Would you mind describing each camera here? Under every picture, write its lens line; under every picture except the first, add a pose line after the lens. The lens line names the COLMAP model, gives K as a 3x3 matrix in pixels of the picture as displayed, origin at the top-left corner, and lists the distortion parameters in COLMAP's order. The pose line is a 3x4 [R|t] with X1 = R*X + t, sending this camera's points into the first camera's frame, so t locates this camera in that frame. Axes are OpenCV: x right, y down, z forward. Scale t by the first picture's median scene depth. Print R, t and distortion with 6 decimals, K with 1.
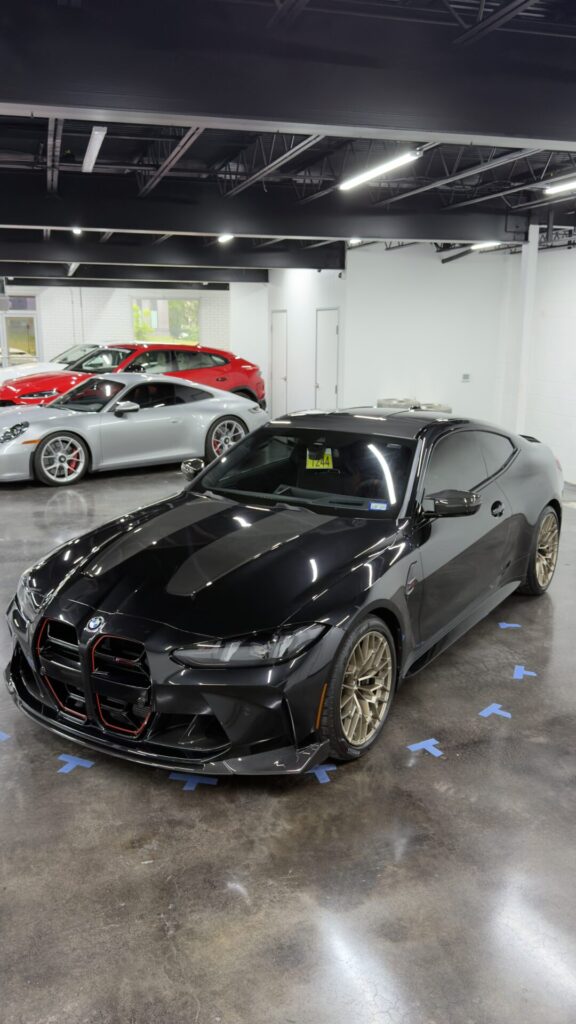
lens RADIAL K [[852.0, 0, 288.2], [0, 852.0, 513.0], [0, 0, 1]] dist [0.017430, -0.001473]
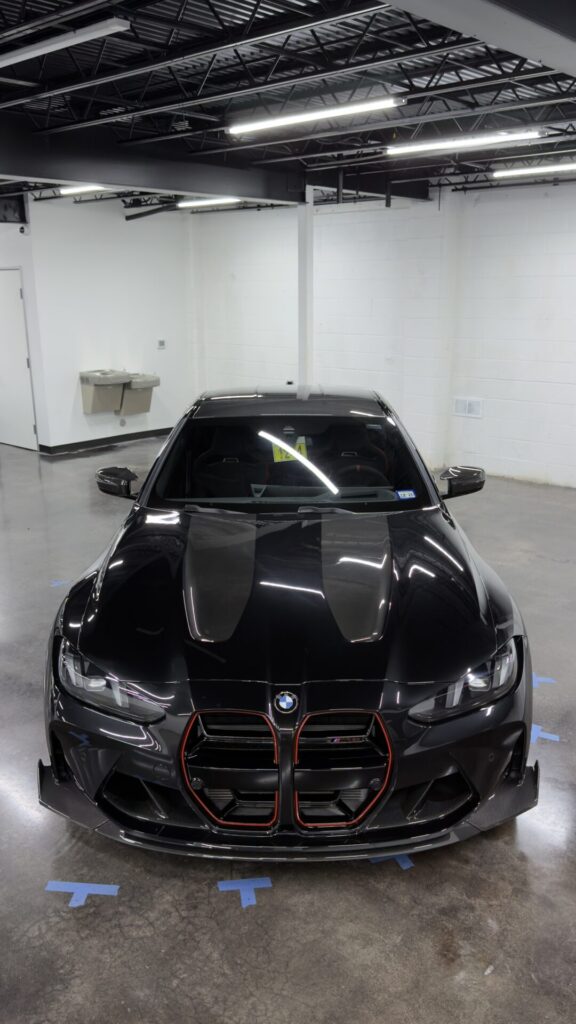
lens RADIAL K [[852.0, 0, 288.3], [0, 852.0, 511.5], [0, 0, 1]] dist [0.017430, -0.001473]
pose [[0.831769, -0.143515, 0.536250, -0.495416], [0.119282, 0.989645, 0.079839, -0.078867], [-0.542155, -0.002443, 0.840275, 0.298647]]
